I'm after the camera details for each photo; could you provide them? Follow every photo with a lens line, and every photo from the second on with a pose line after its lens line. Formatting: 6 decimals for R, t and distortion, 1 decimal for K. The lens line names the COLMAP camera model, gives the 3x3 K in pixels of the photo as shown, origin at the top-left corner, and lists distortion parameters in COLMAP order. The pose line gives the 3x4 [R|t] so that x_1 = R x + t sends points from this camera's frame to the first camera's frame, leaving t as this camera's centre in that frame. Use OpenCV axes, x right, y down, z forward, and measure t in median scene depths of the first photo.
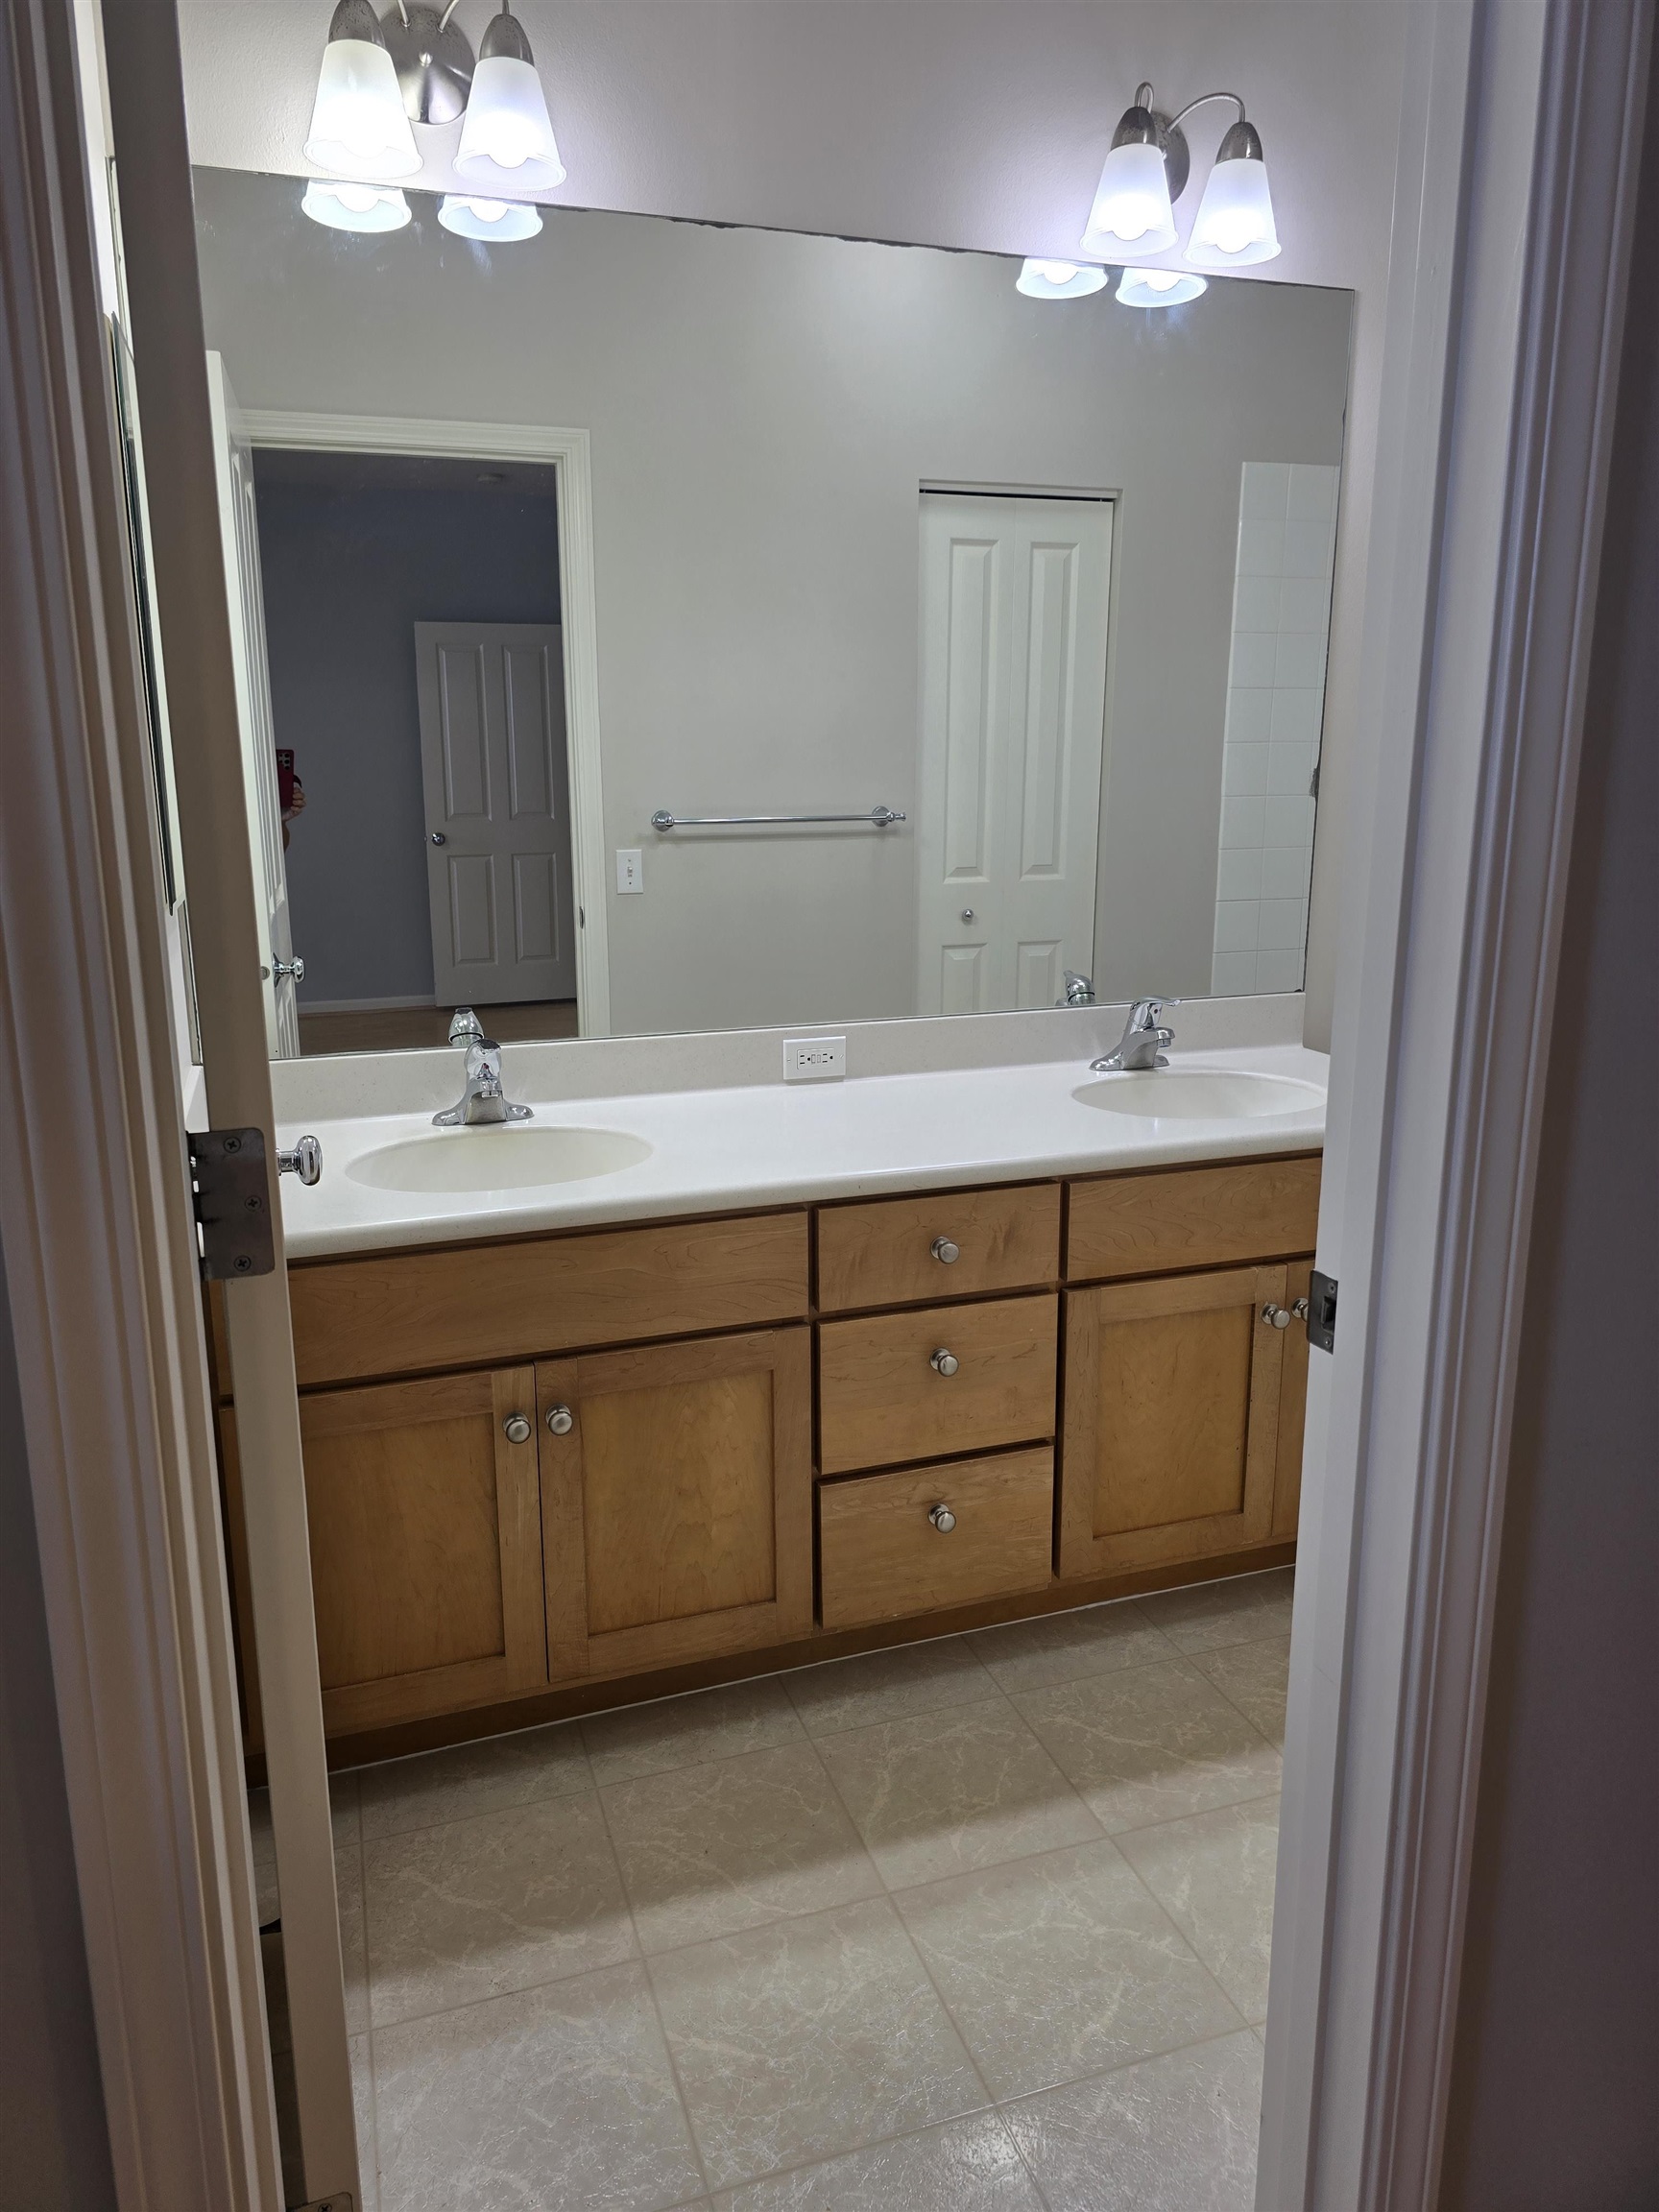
lens RADIAL K [[1488.3, 0, 829.3], [0, 1488.3, 1130.0], [0, 0, 1]] dist [0.051114, -0.047843]
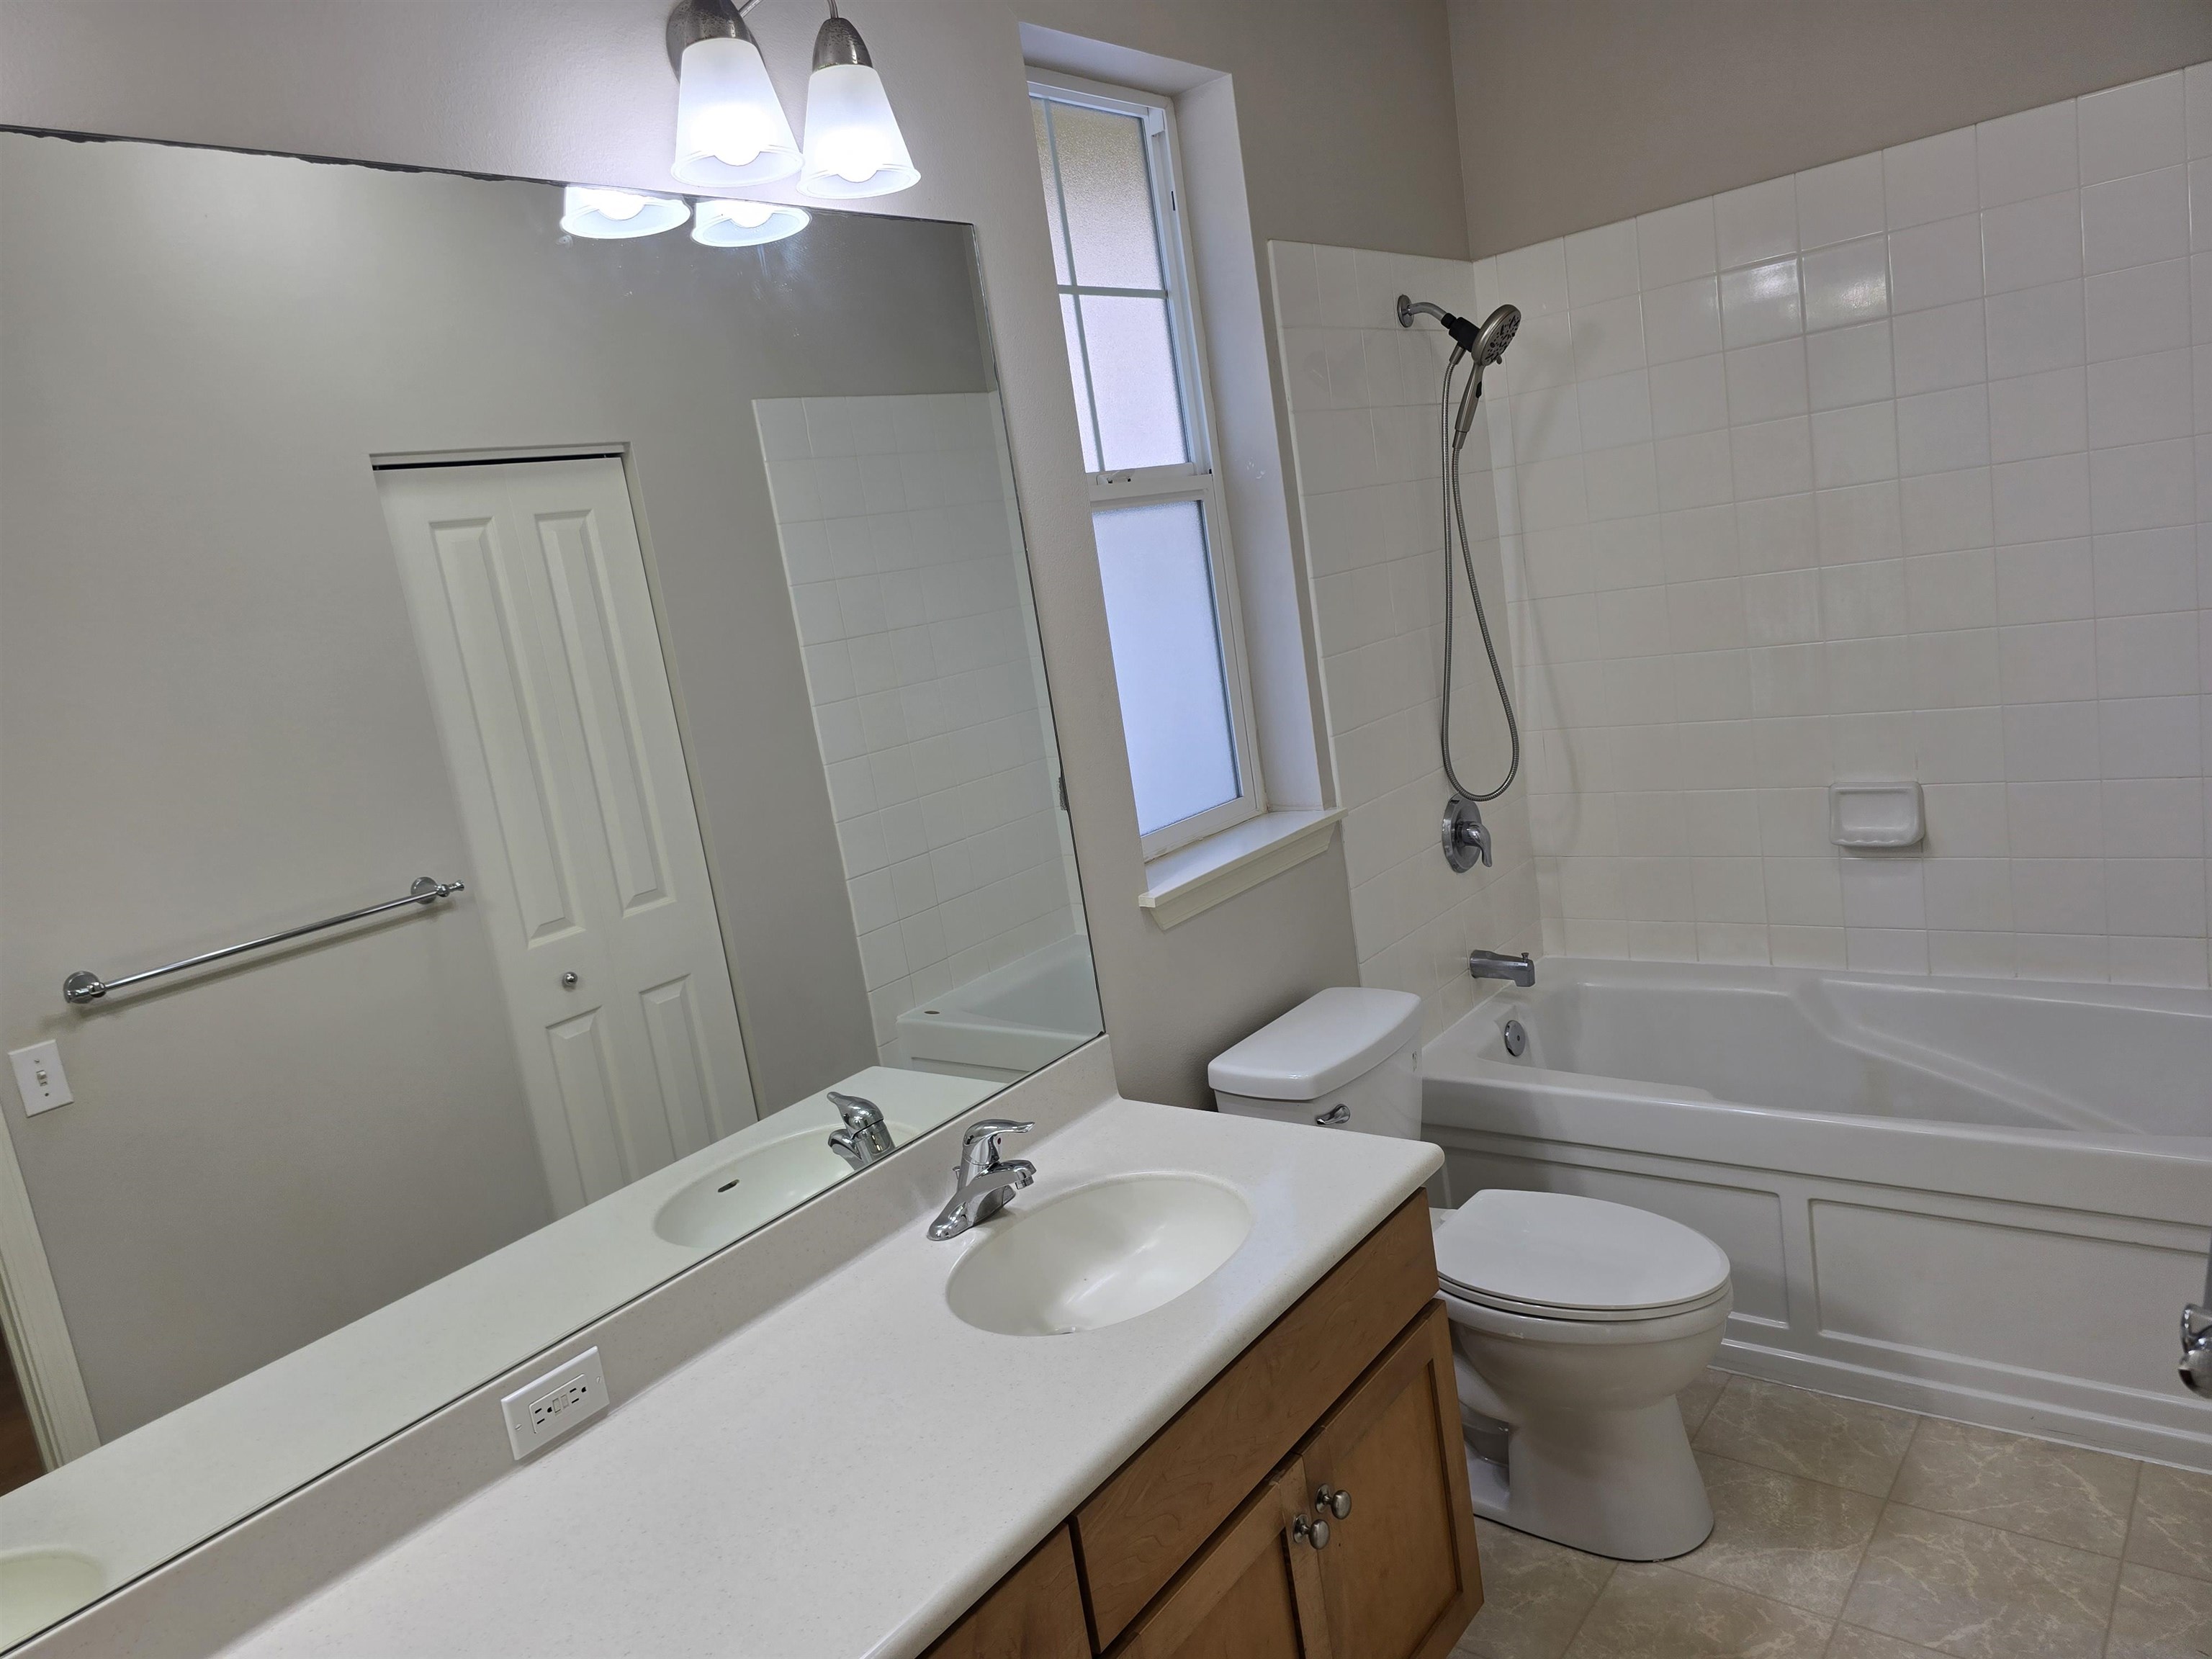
lens RADIAL K [[1477.5, 0, 1092.5], [0, 1477.5, 859.6], [0, 0, 1]] dist [0.052165, -0.050053]
pose [[0.838120, -0.225680, 0.496611, -0.061347], [0.269045, 0.962987, -0.016442, -0.150066], [-0.474520, 0.147392, 0.867817, 0.245238]]
